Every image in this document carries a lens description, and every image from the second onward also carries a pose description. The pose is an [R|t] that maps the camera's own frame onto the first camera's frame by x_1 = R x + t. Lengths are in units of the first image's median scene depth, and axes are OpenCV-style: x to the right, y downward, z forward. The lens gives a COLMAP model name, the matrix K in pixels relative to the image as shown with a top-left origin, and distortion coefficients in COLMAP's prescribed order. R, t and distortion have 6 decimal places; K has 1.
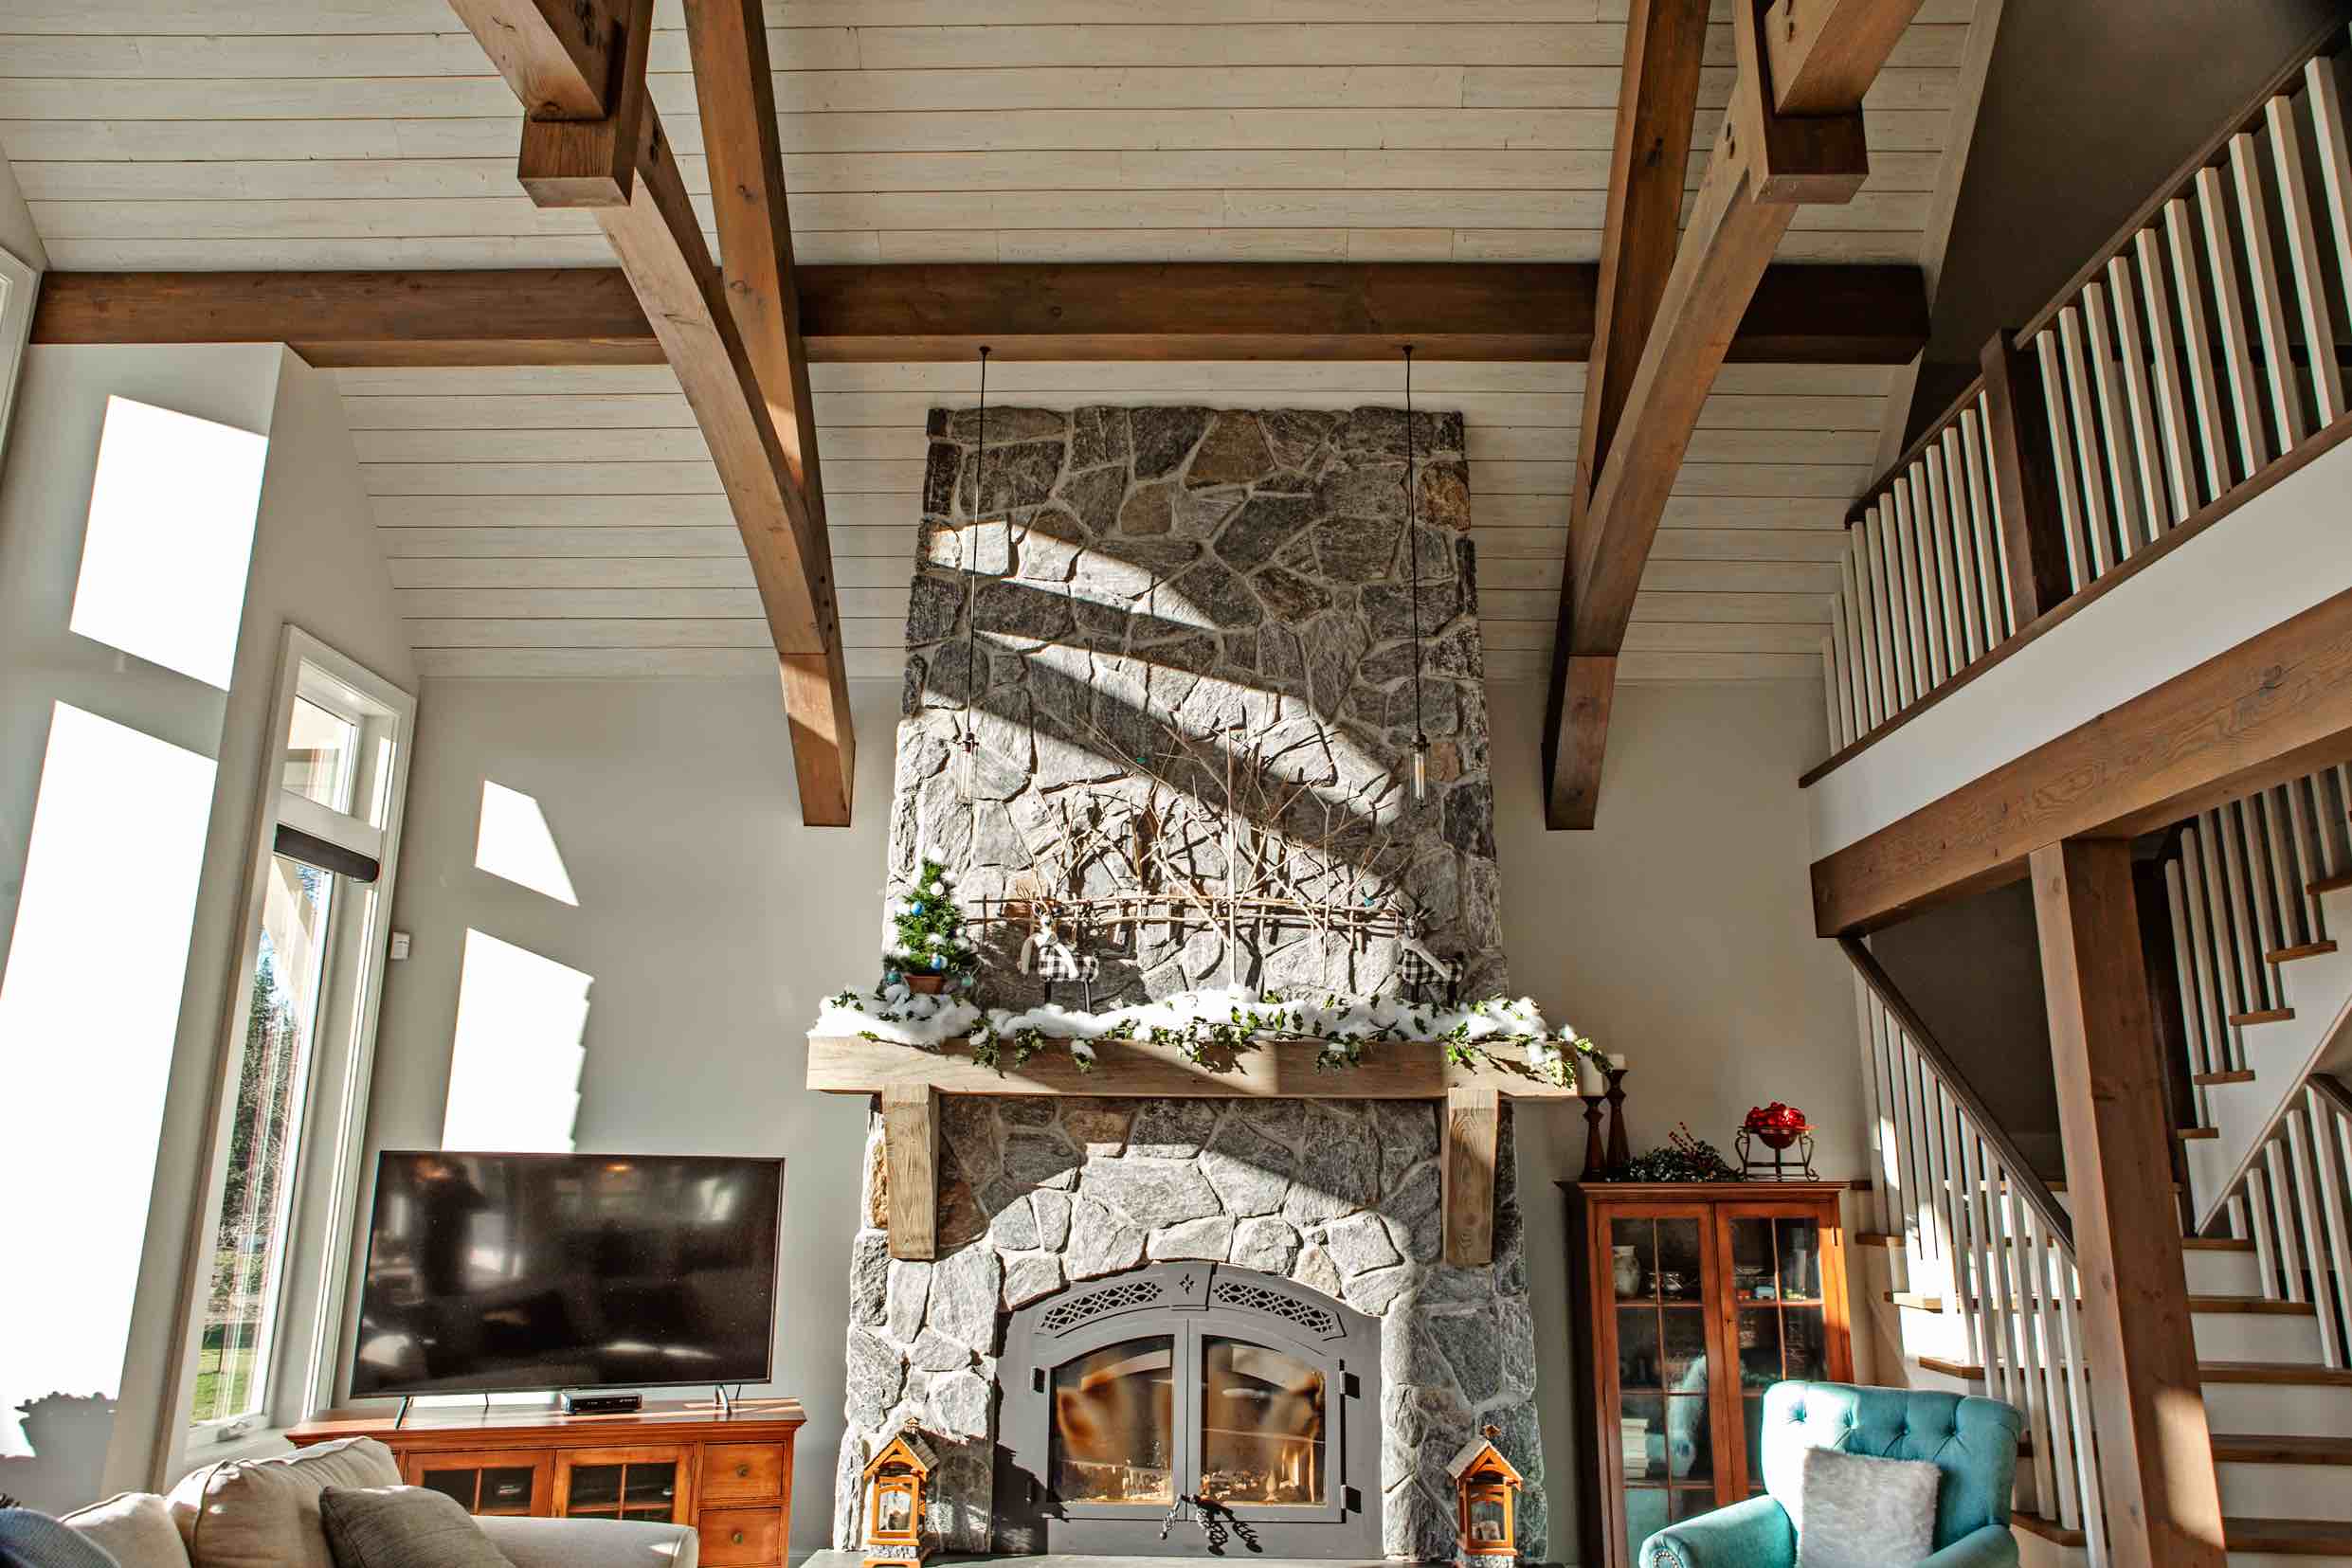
lens RADIAL K [[1608.9, 0, 1176.0], [0, 1608.9, 784.0], [0, 0, 1]] dist [-0.074137, 0.071235]
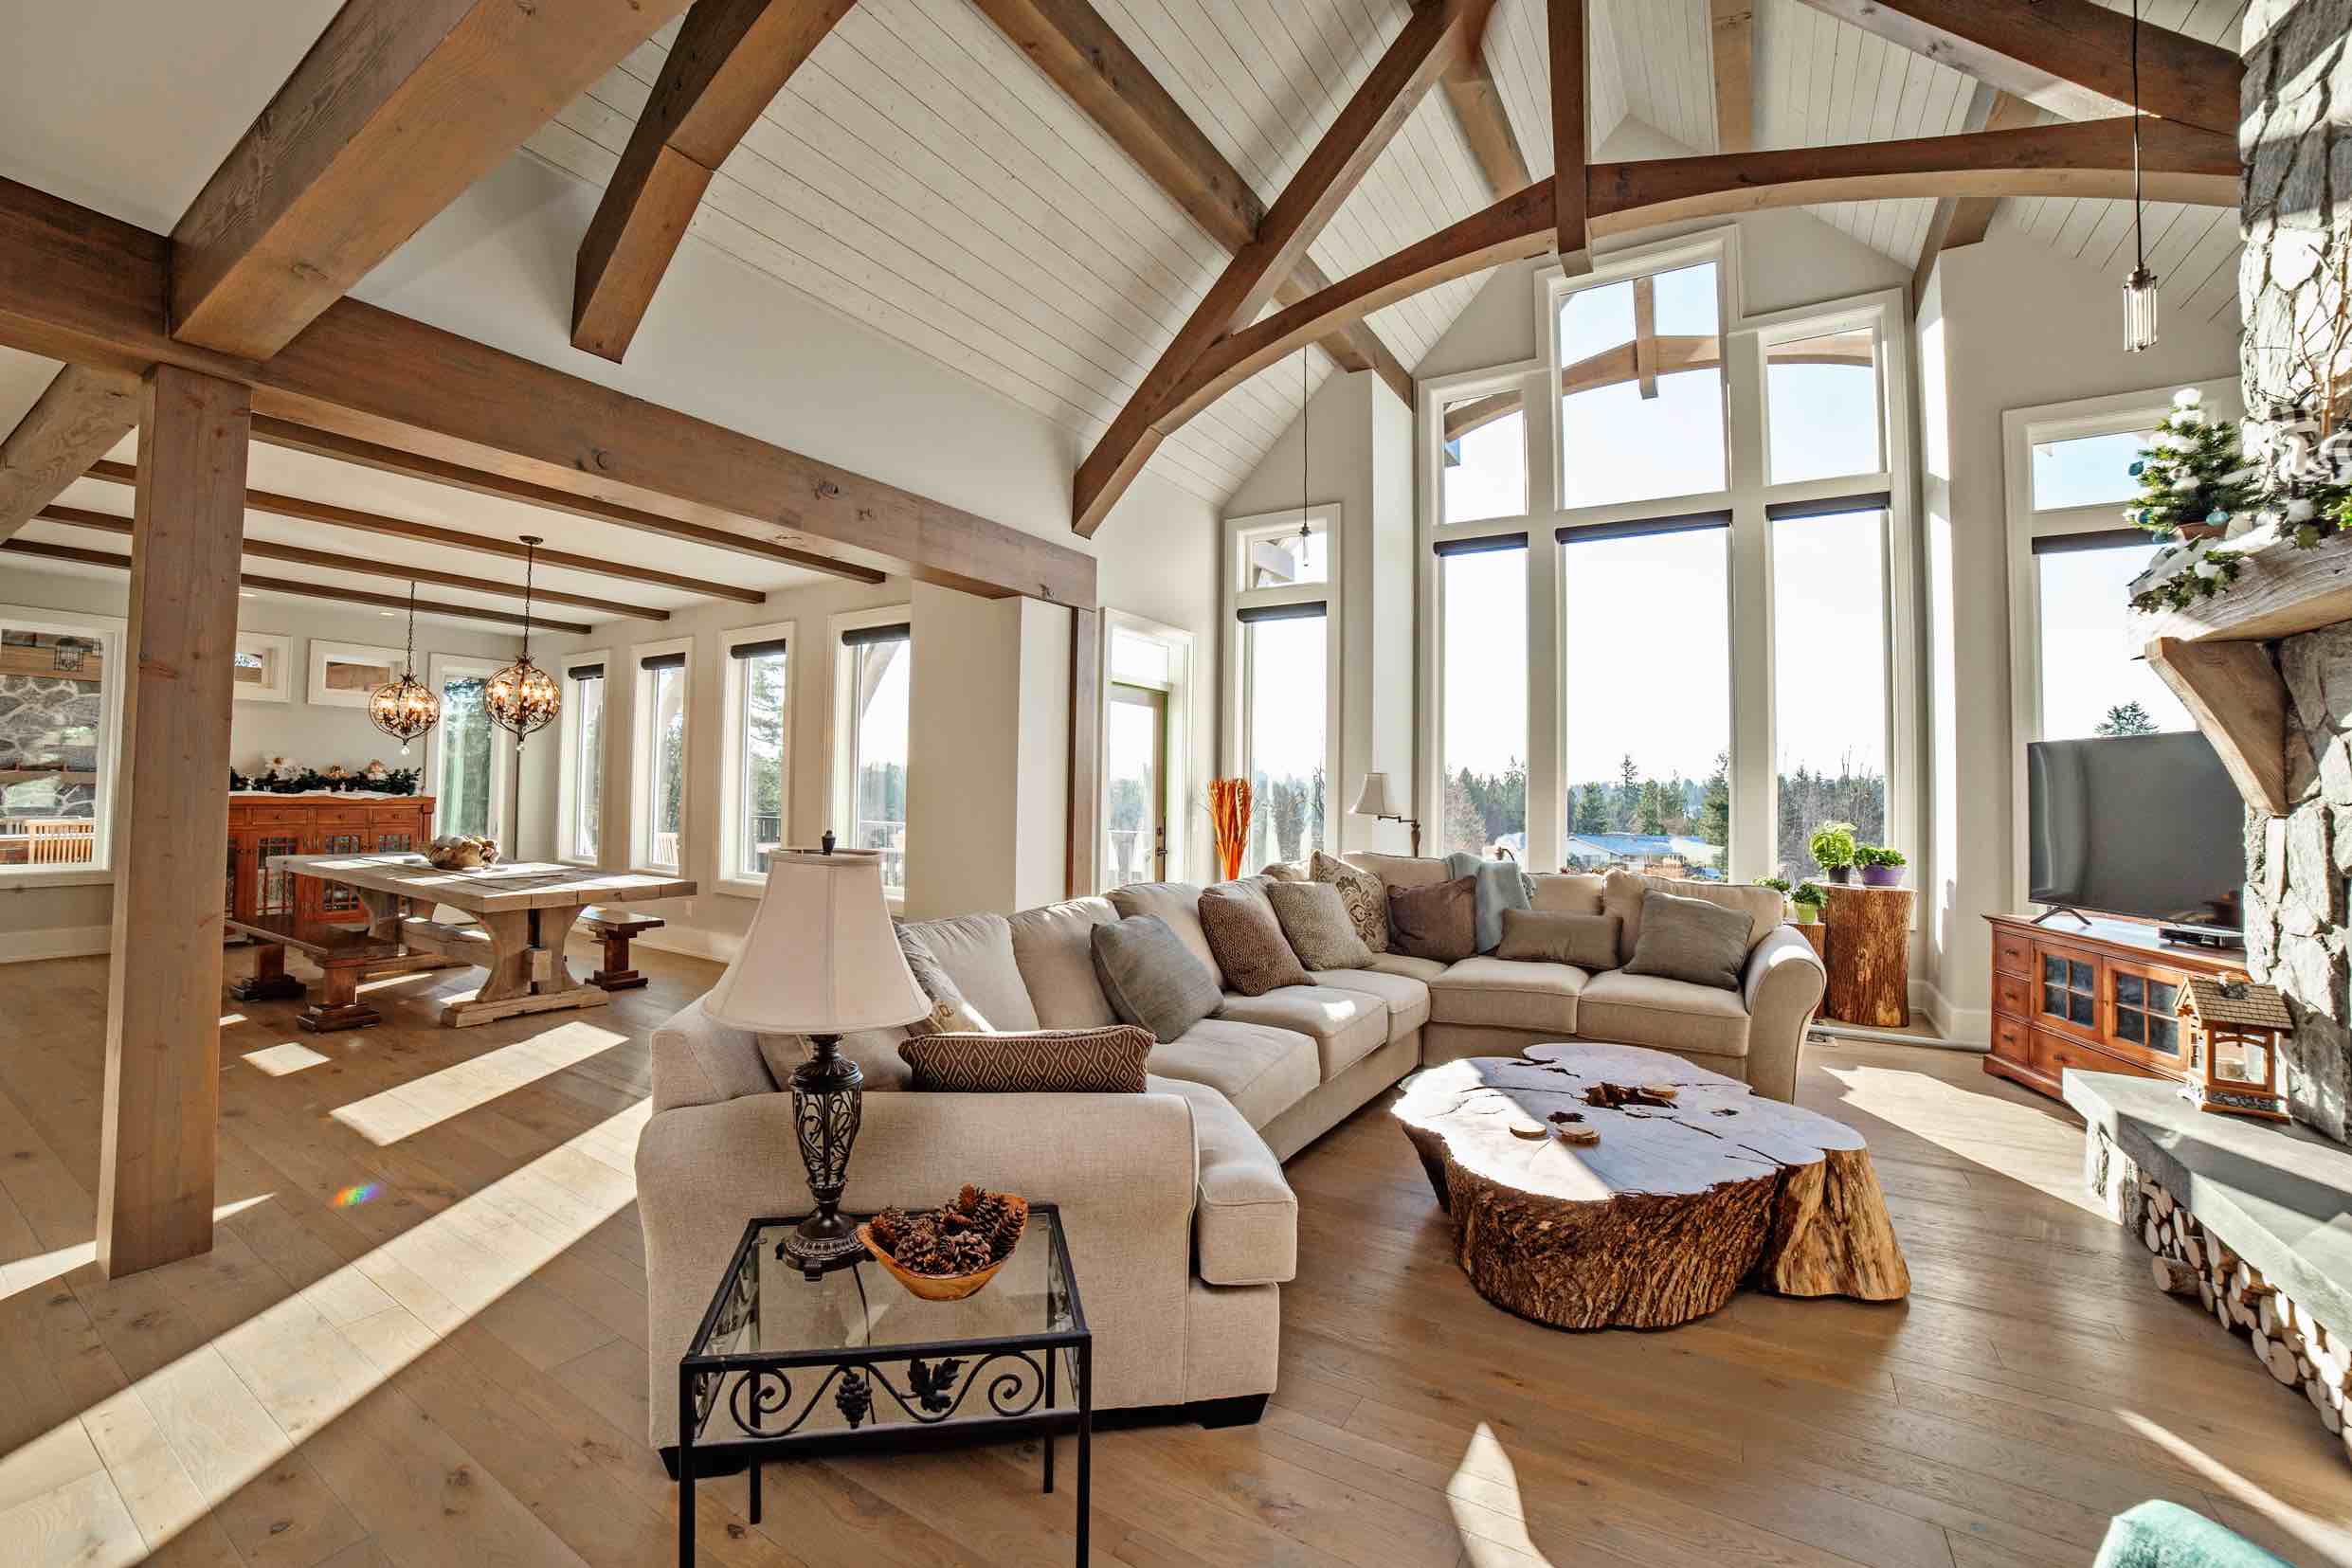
lens RADIAL K [[958.4, 0, 1174.7], [0, 958.4, 768.9], [0, 0, 1]] dist [-0.100659, 0.032696]
pose [[-0.507758, -0.042080, -0.860472, 0.594510], [0.186487, 0.969756, -0.157469, 0.228082], [0.841074, -0.240423, -0.484553, 0.702775]]
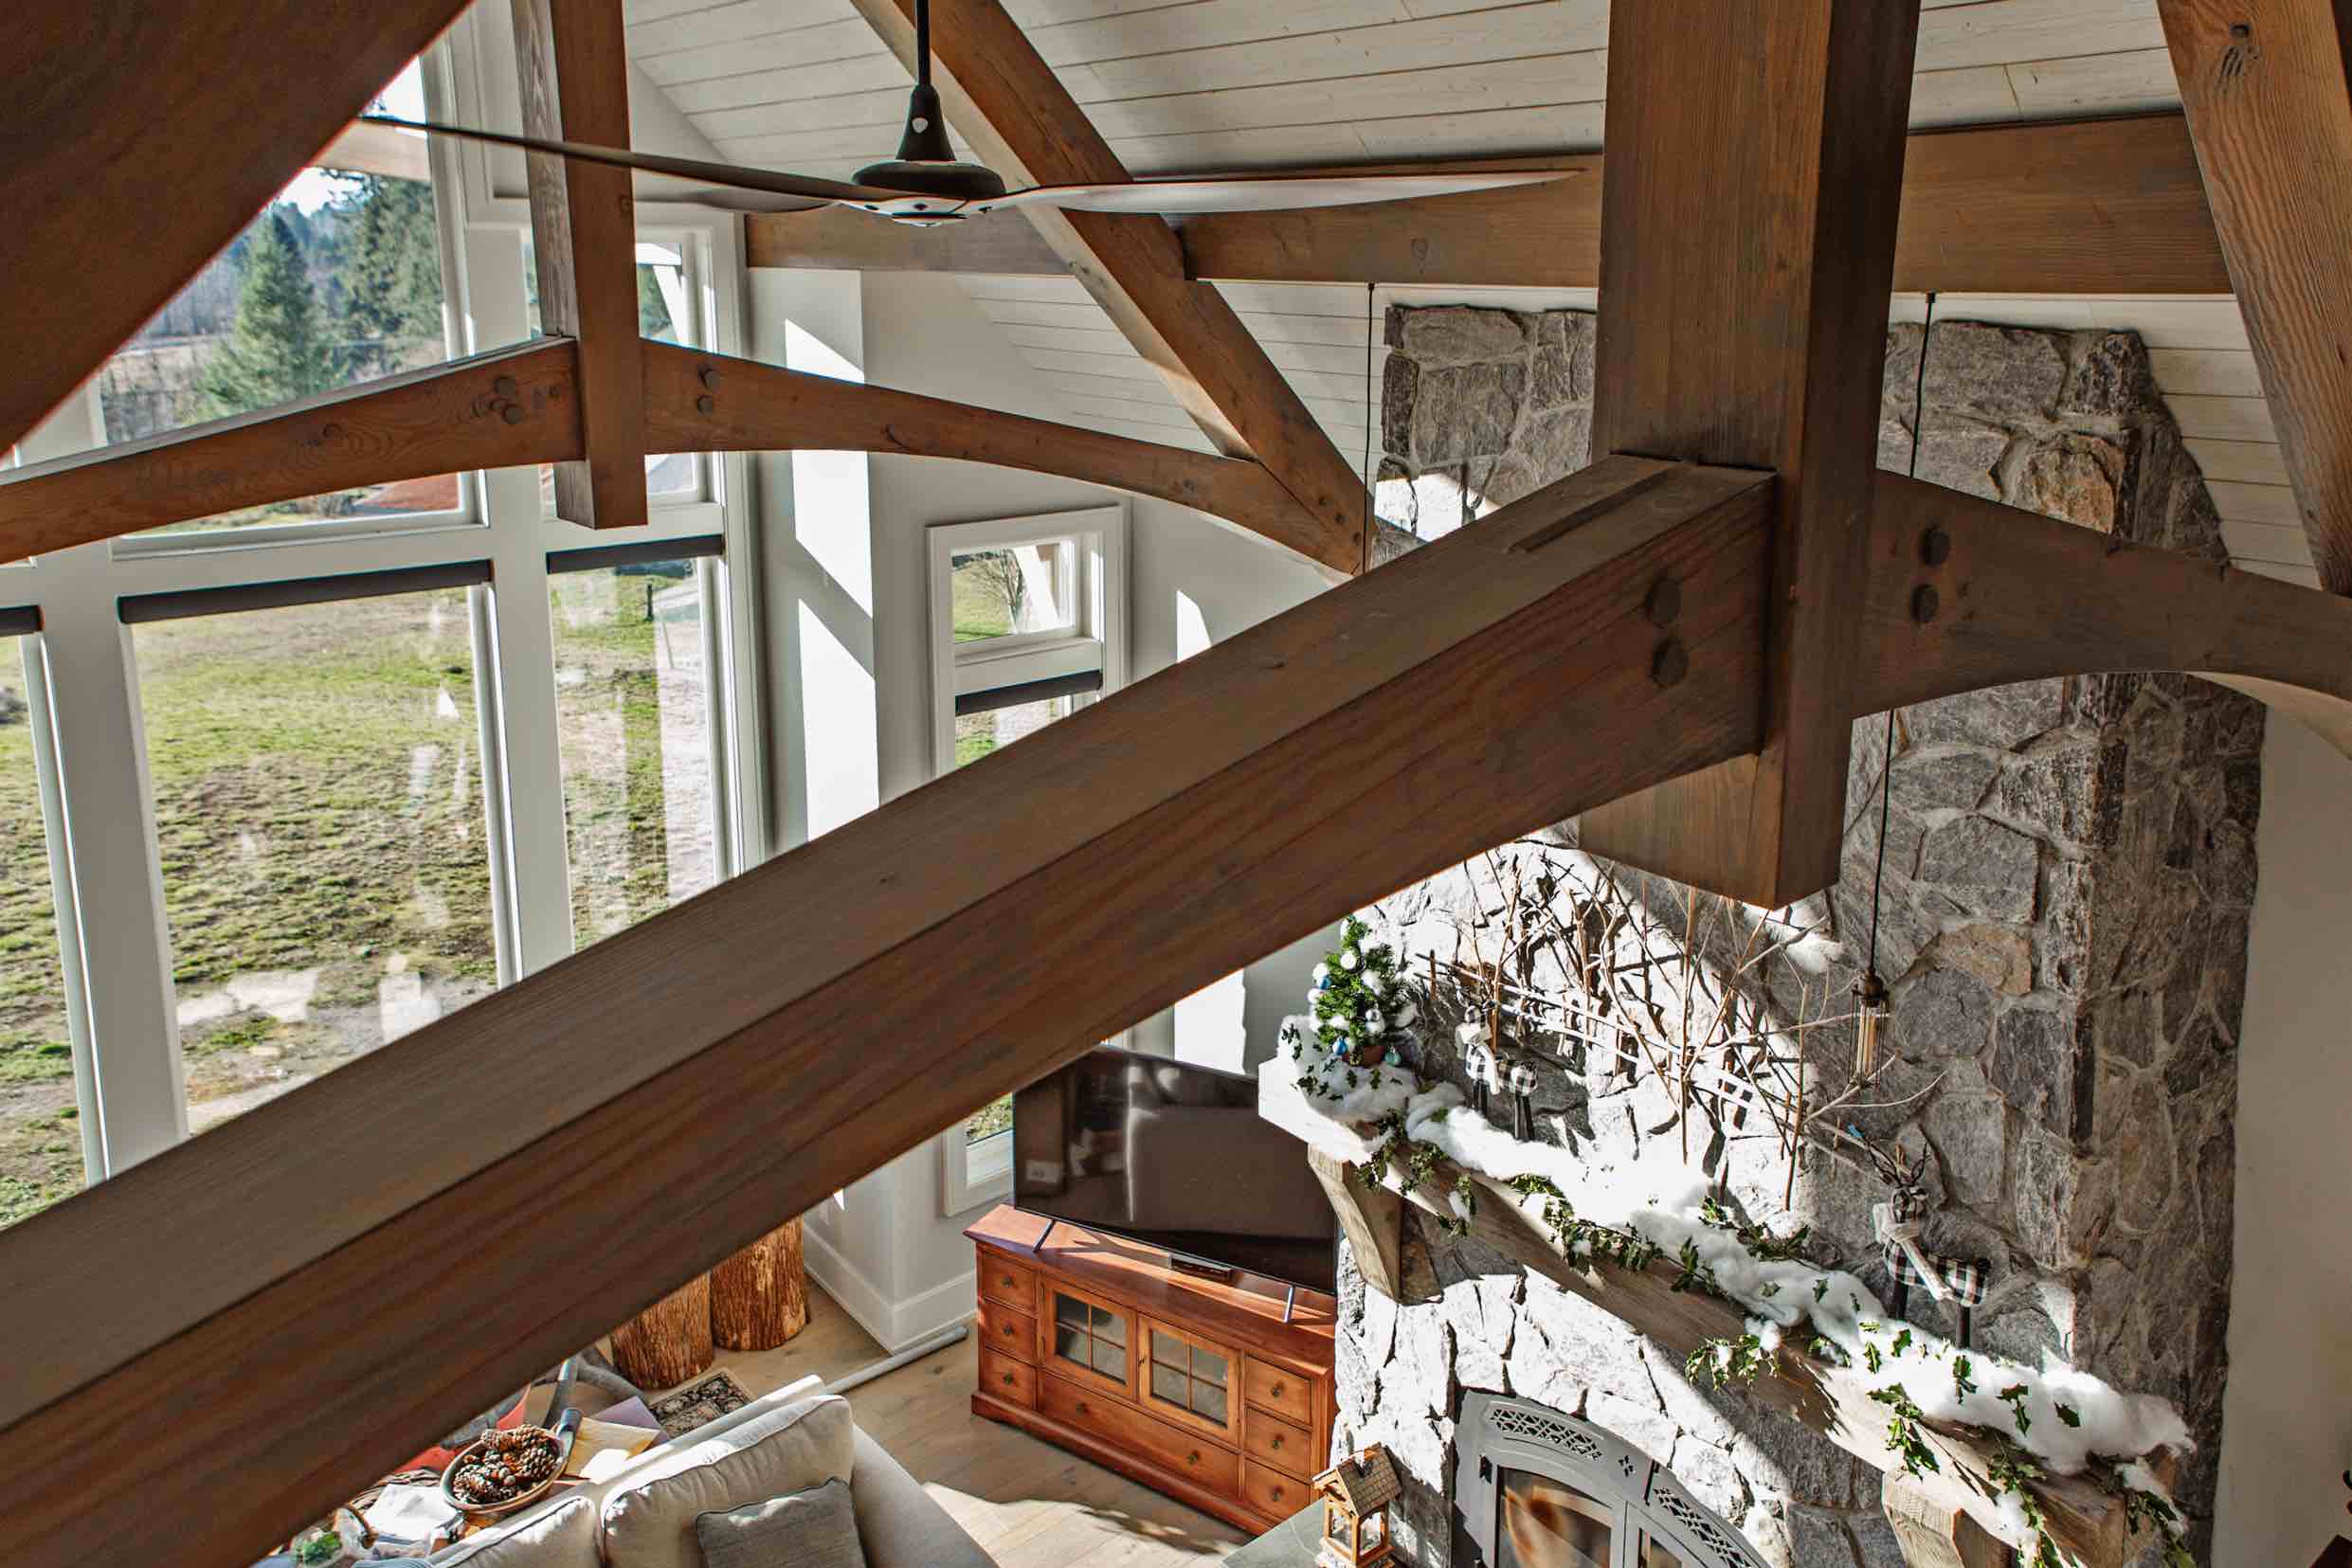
lens RADIAL K [[1747.6, 0, 1183.9], [0, 1747.6, 600.8], [0, 0, 1]] dist [0.033472, 0.080045]
pose [[0.651773, 0.148094, -0.743815, 0.468953], [0.181933, 0.921583, 0.342908, -0.453816], [0.736270, -0.358822, 0.573719, 0.448531]]
